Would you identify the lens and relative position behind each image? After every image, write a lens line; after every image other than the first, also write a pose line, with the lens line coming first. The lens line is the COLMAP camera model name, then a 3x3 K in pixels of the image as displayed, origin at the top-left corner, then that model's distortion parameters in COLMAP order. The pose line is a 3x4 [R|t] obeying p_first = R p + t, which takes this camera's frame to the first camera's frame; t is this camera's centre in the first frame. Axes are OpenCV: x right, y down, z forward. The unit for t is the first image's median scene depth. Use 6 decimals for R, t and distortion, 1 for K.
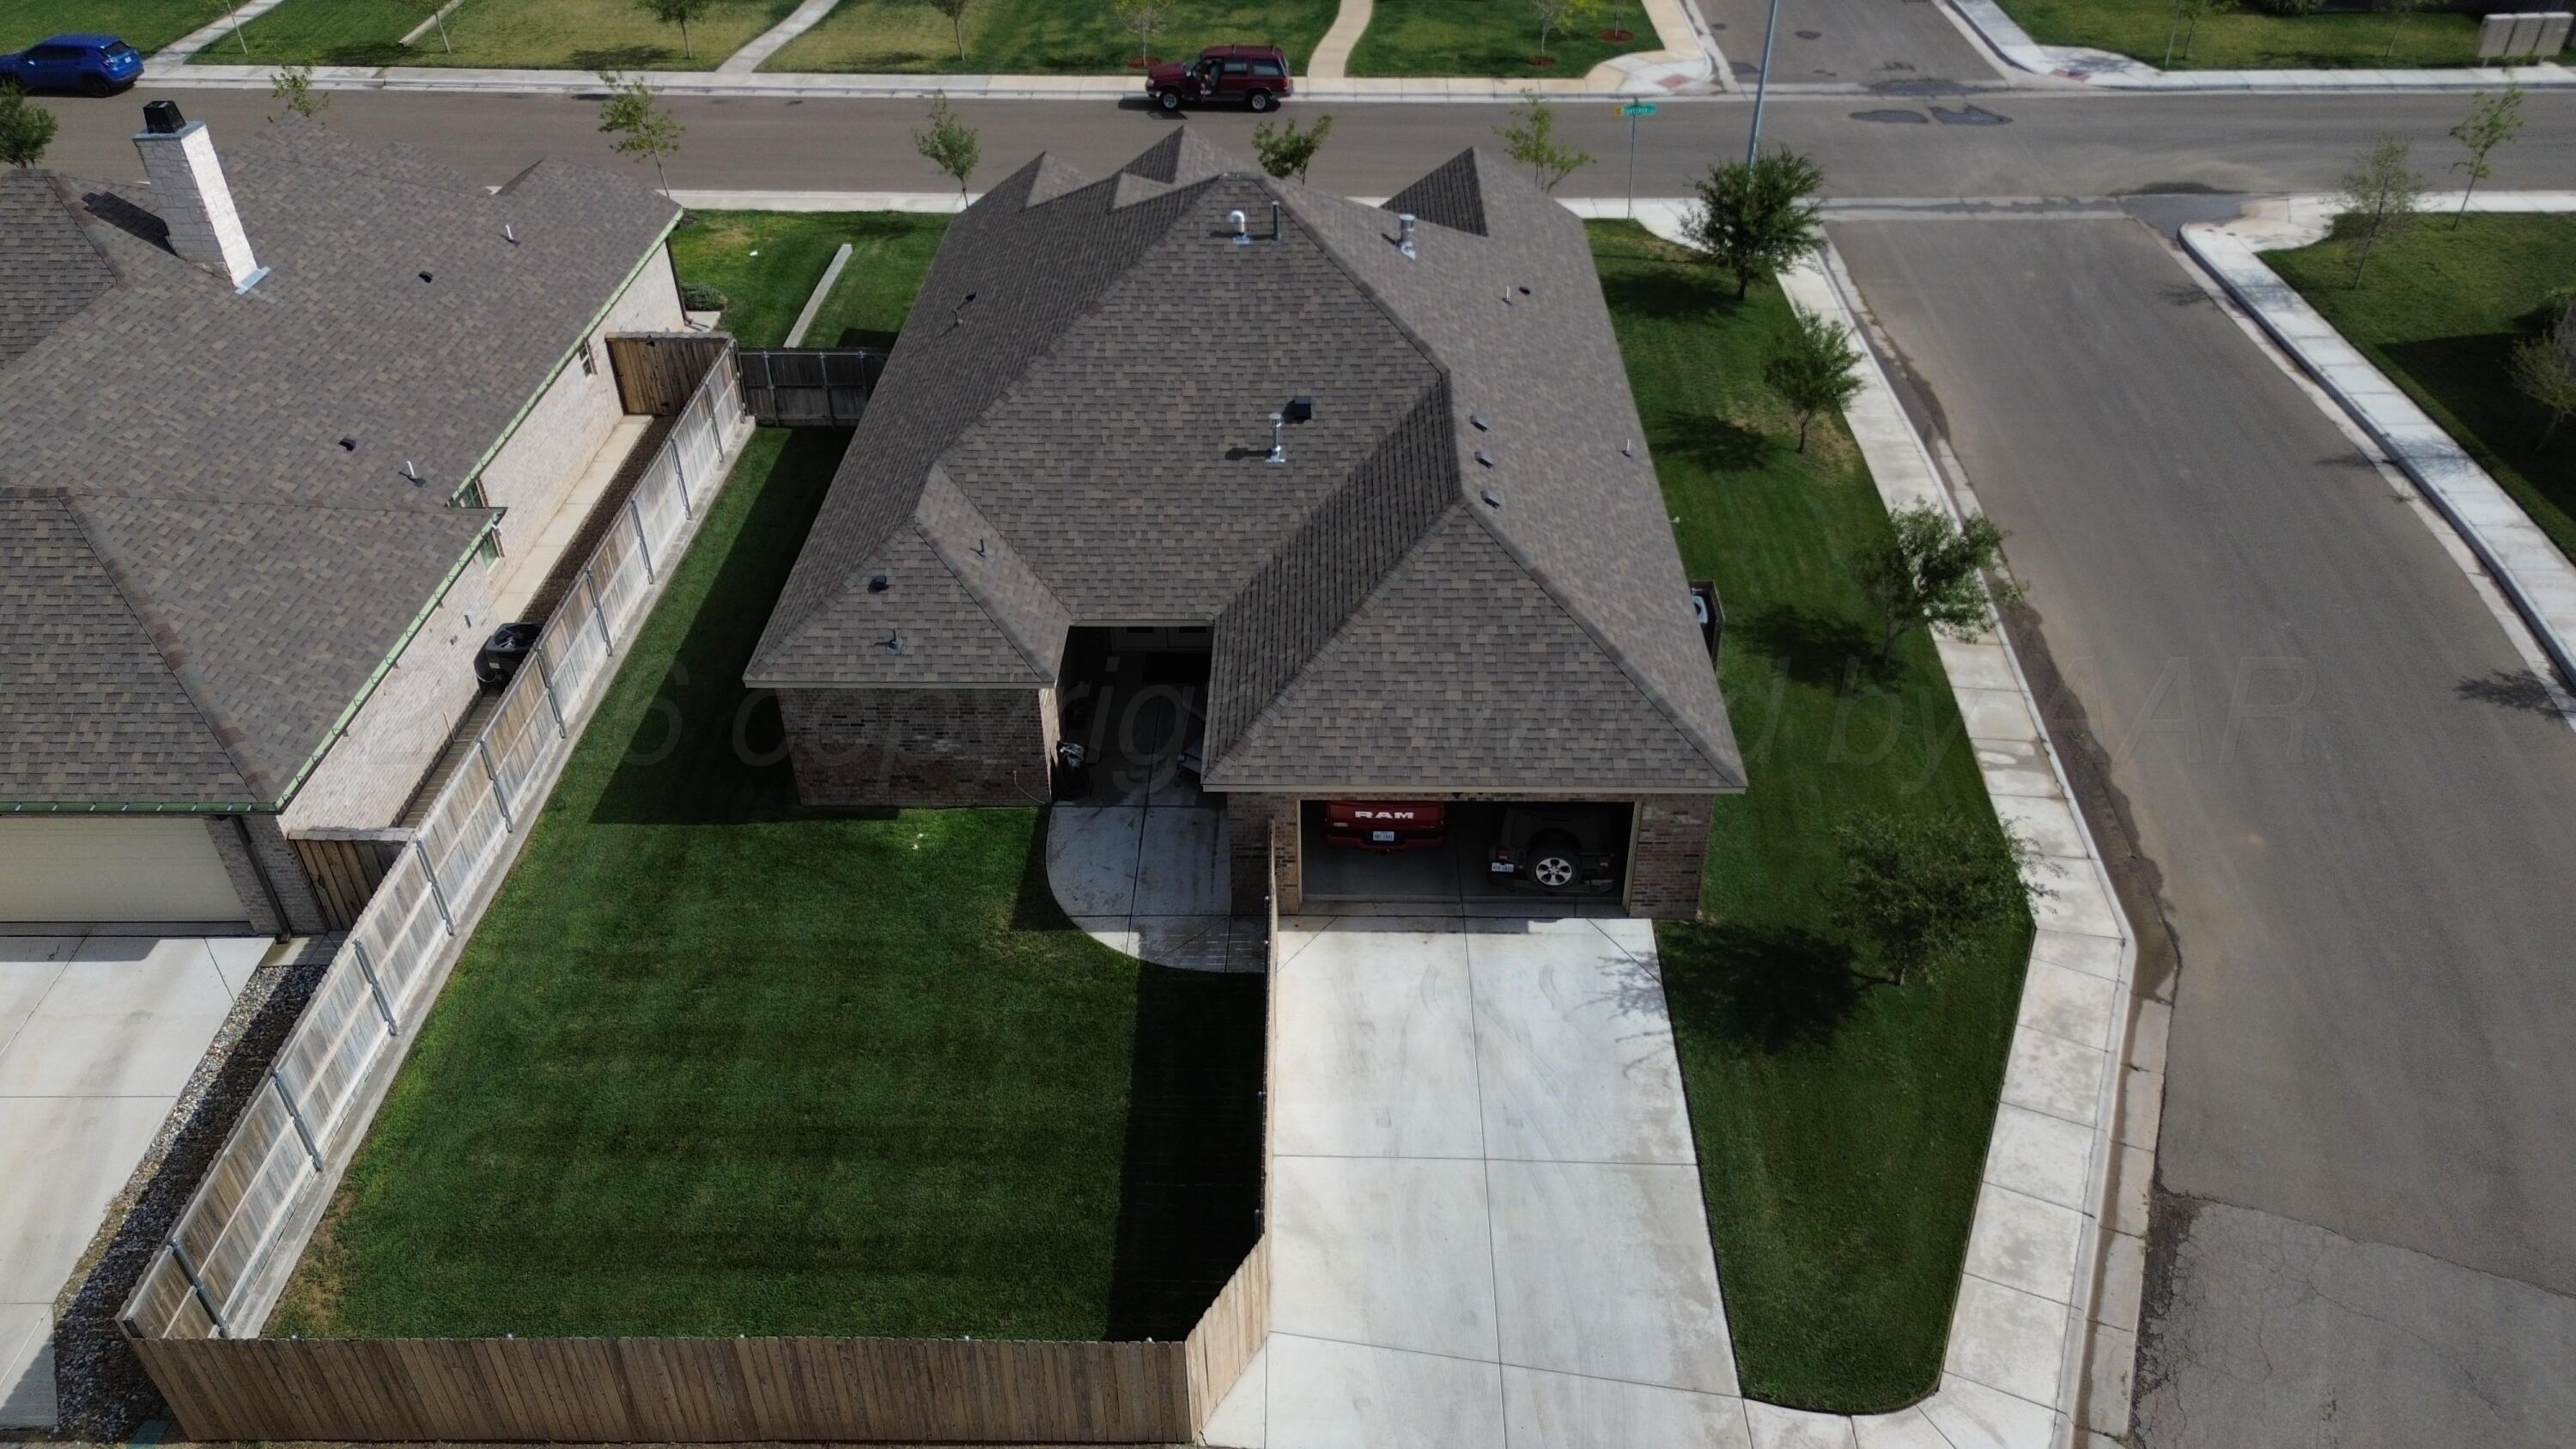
lens RADIAL K [[1820.3, 0, 1288.0], [0, 1820.3, 724.5], [0, 0, 1]] dist [0.062580, -0.042607]
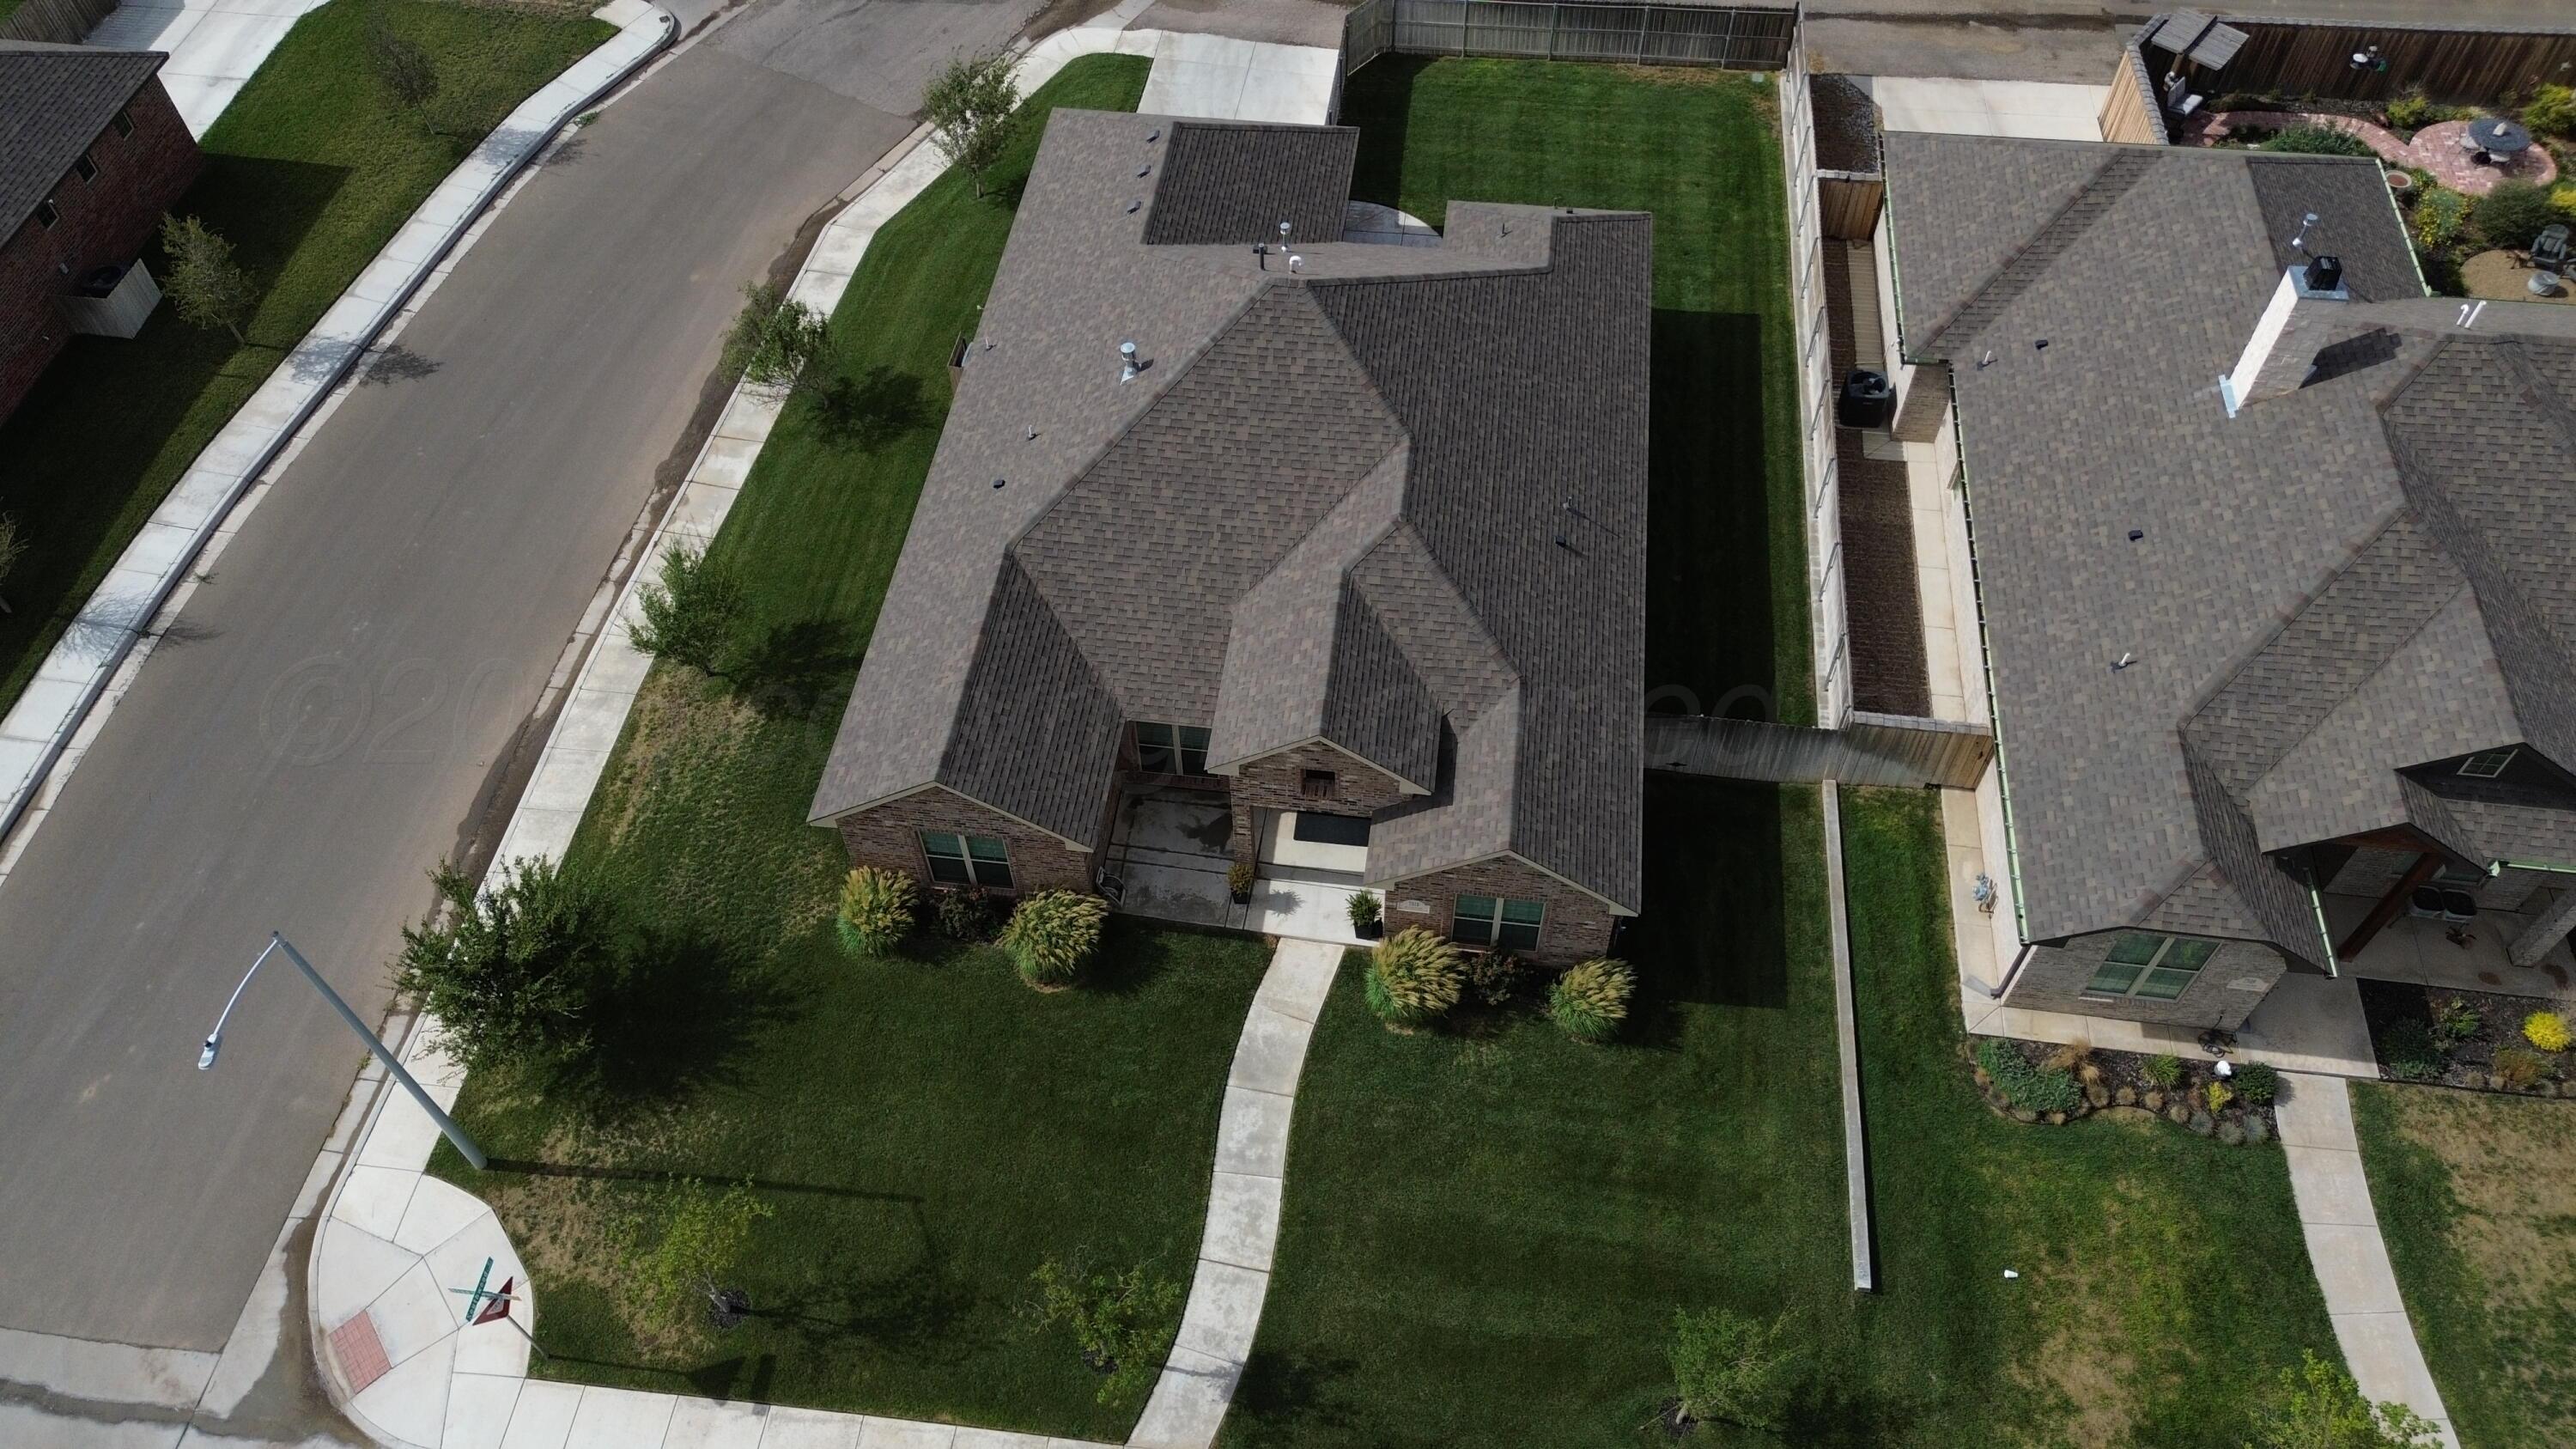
lens RADIAL K [[1820.3, 0, 1288.0], [0, 1820.3, 724.5], [0, 0, 1]] dist [0.062580, -0.042607]
pose [[-0.993642, -0.072295, 0.086313, -0.110160], [0.085249, 0.017684, 0.996203, -1.097796], [-0.073547, 0.997227, -0.011408, 1.025550]]
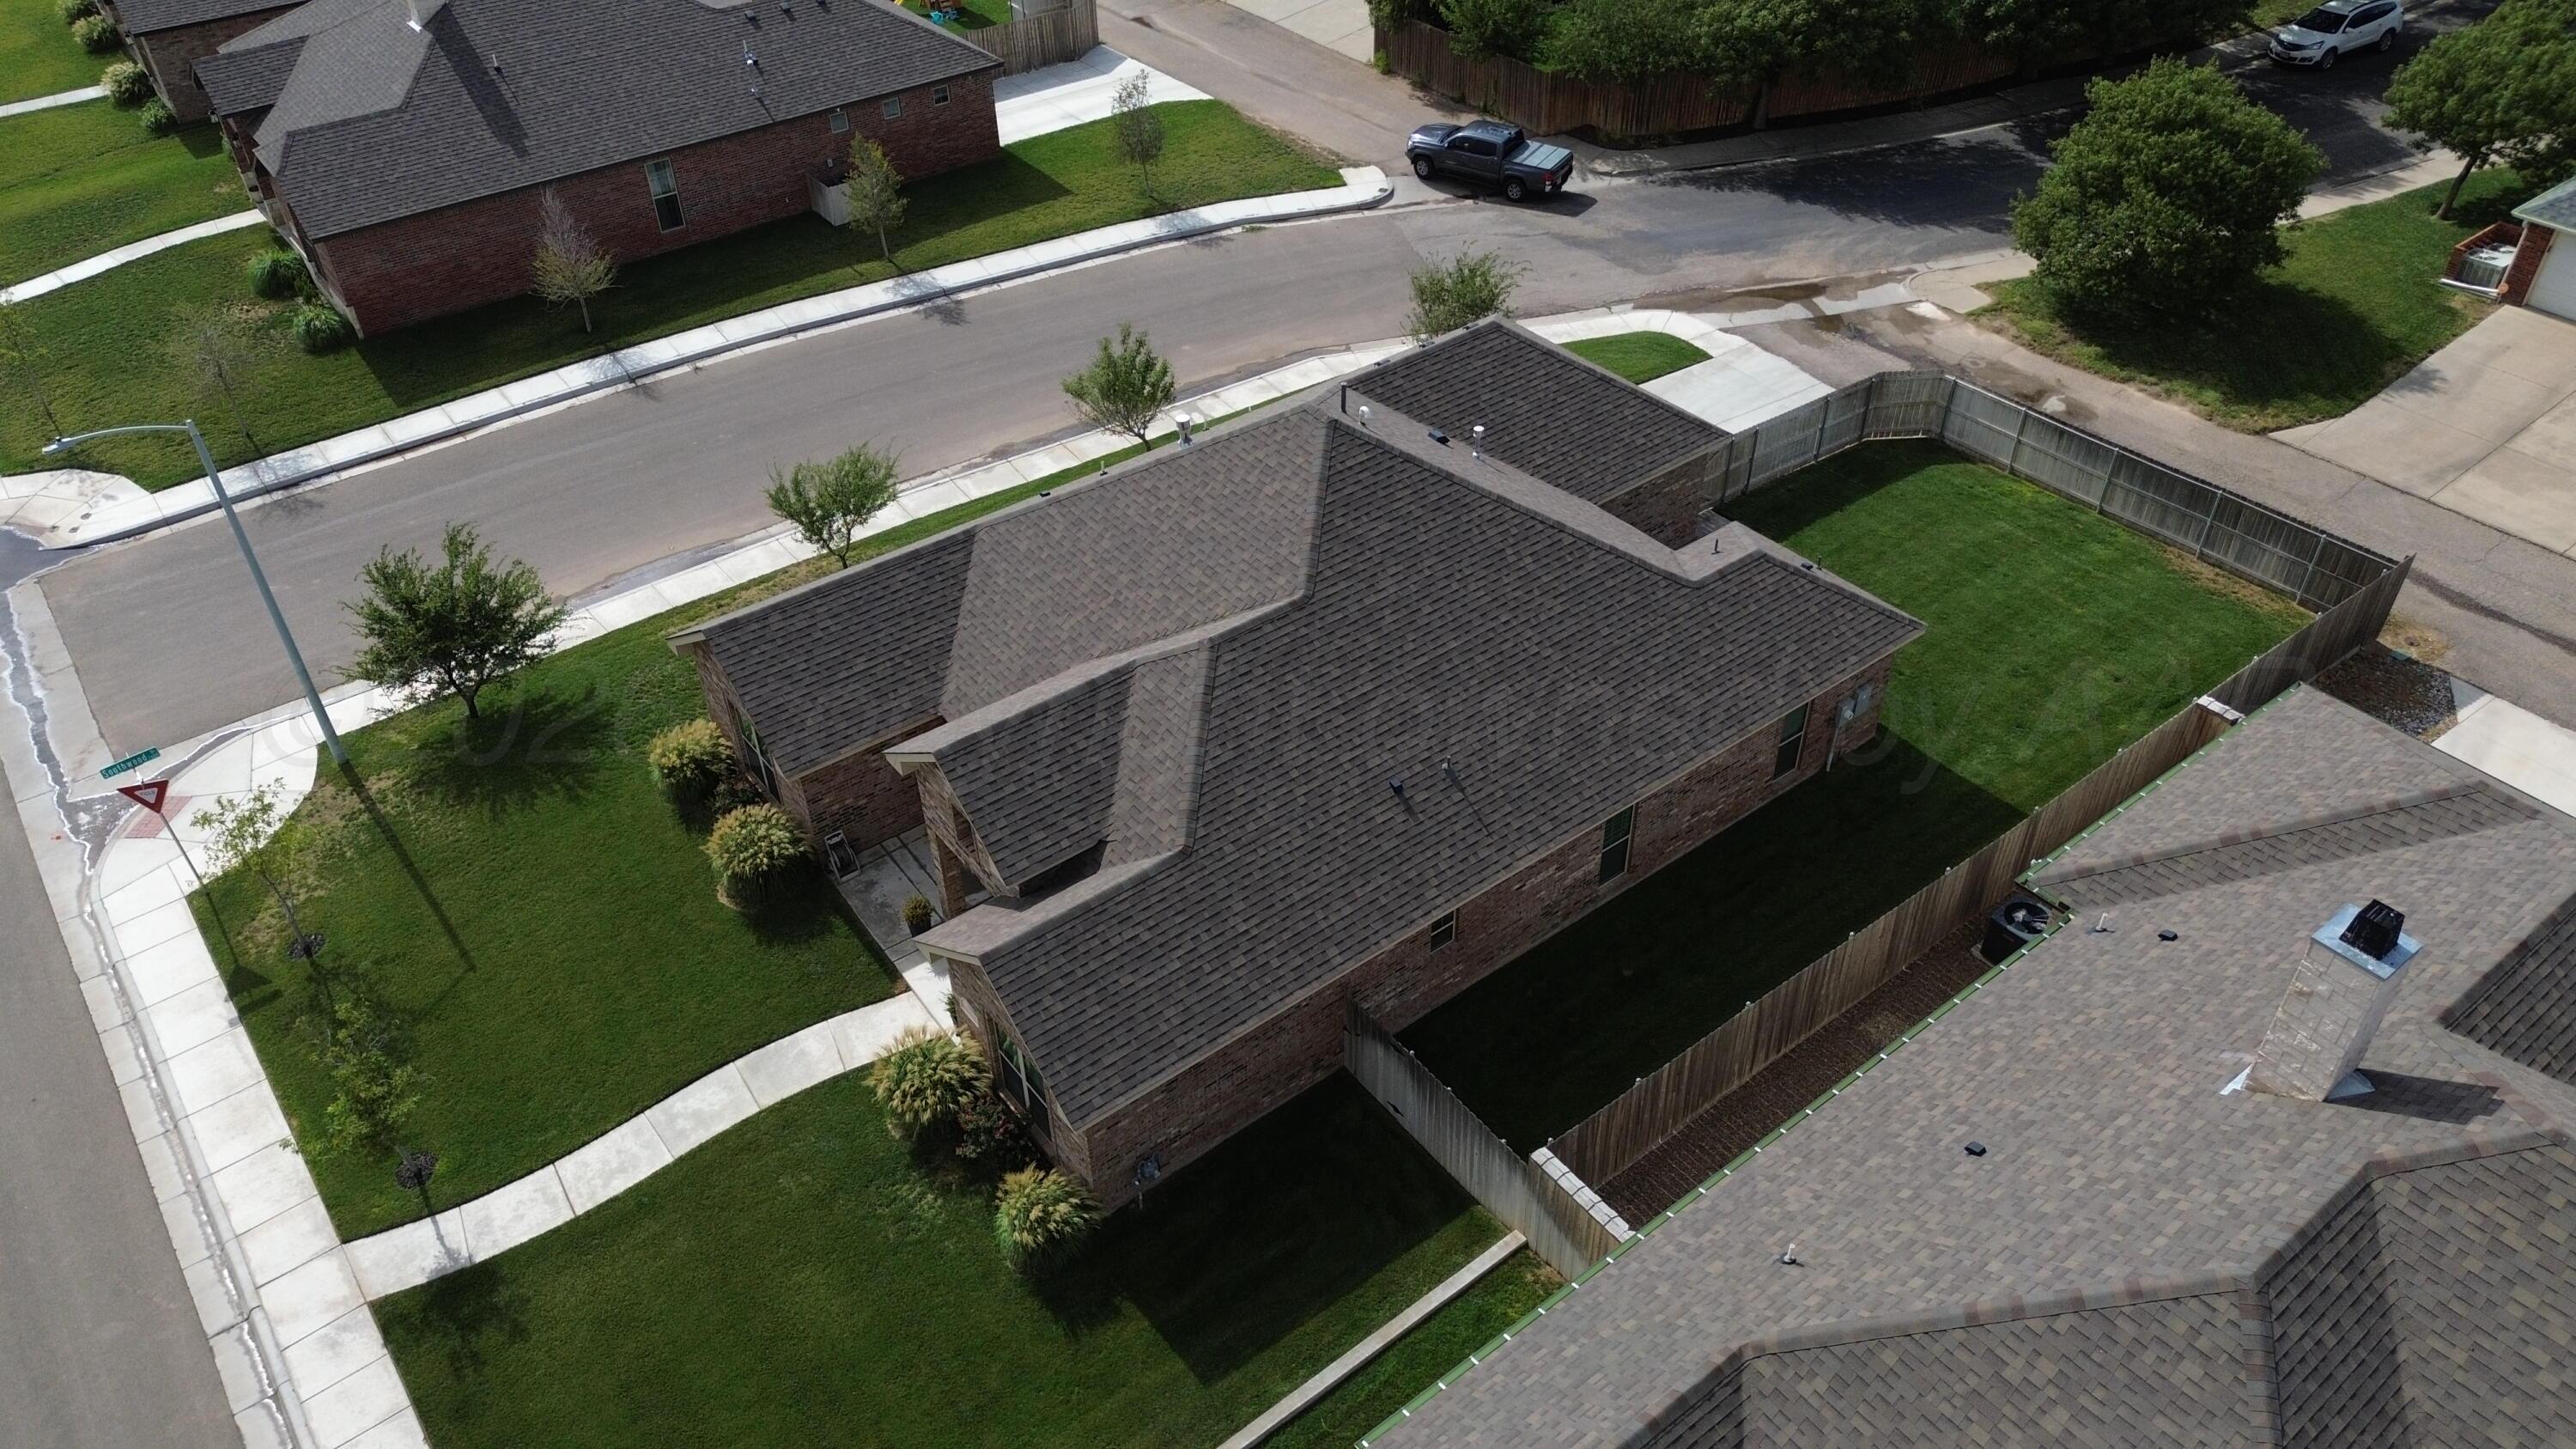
lens RADIAL K [[1820.3, 0, 1288.0], [0, 1820.3, 724.5], [0, 0, 1]] dist [0.062580, -0.042607]
pose [[-0.624687, -0.477755, 0.617671, -0.577936], [0.479932, 0.389066, 0.786316, -0.830324], [-0.615981, 0.787641, -0.013755, 0.935681]]
